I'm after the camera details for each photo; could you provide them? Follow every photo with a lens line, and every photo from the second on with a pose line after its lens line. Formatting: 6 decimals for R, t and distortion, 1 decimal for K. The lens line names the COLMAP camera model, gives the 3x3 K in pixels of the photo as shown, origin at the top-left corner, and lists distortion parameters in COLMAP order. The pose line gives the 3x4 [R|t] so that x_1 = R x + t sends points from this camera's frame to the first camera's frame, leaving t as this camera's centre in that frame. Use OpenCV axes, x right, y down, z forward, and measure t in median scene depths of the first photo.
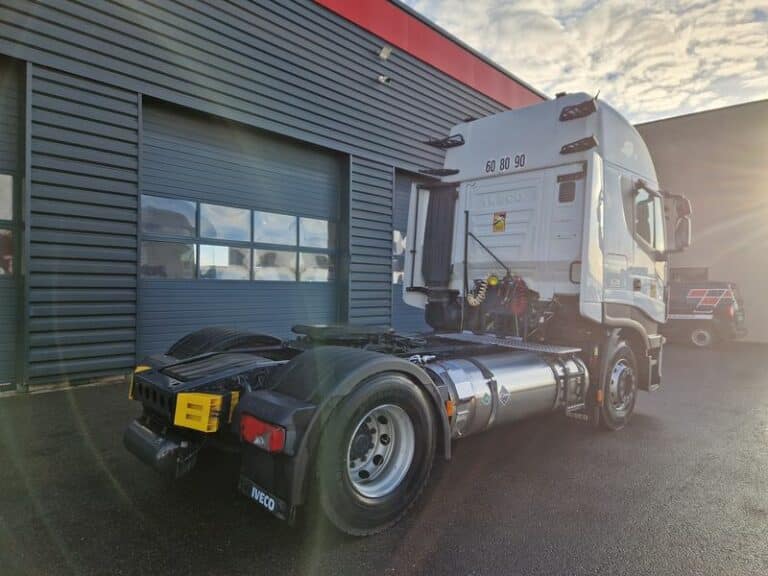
lens RADIAL K [[530.6, 0, 384.0], [0, 530.6, 288.0], [0, 0, 1]] dist [0.092145, -0.097157]
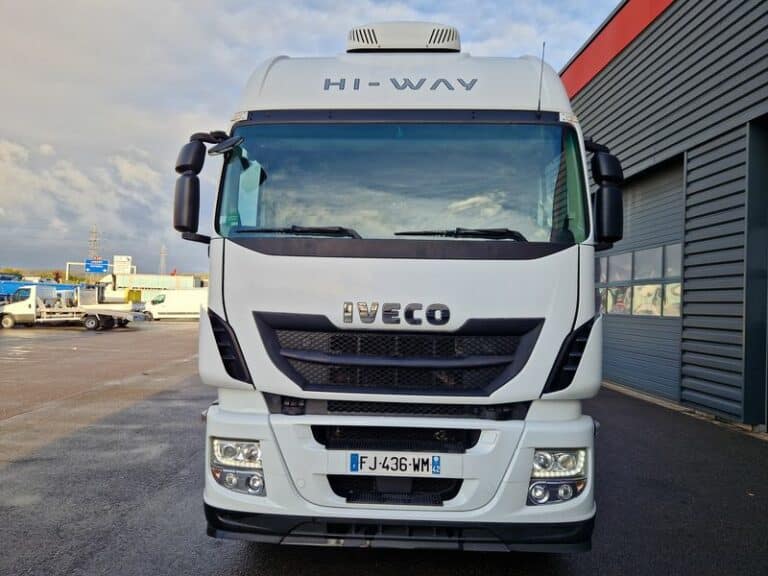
lens RADIAL K [[530.6, 0, 384.0], [0, 530.6, 288.0], [0, 0, 1]] dist [0.092145, -0.097157]
pose [[-0.675419, -0.079135, -0.733176, 1.379469], [-0.048307, 0.996838, -0.063092, 0.033737], [0.735850, -0.007196, -0.677106, 2.087950]]
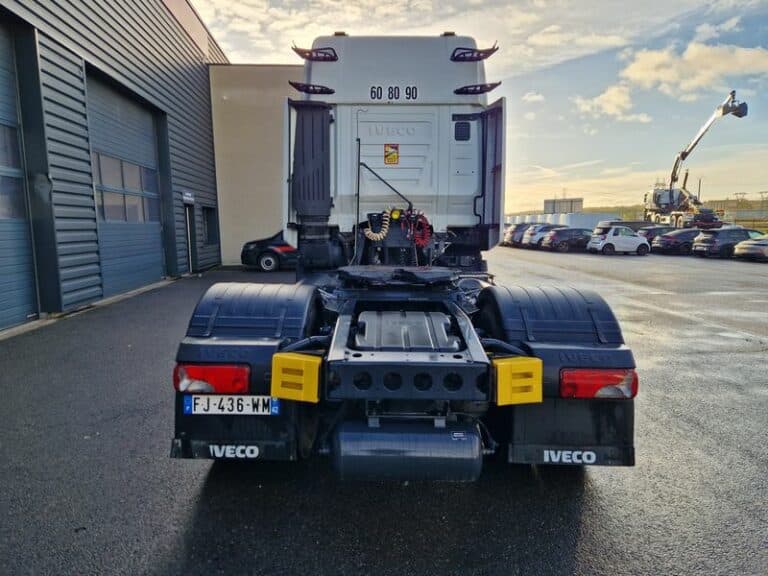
lens RADIAL K [[530.6, 0, 384.0], [0, 530.6, 288.0], [0, 0, 1]] dist [0.092145, -0.097157]
pose [[0.665911, -0.100789, 0.739192, -0.532303], [0.018808, 0.992785, 0.118424, 0.004497], [-0.745794, -0.064957, 0.663002, 0.336434]]
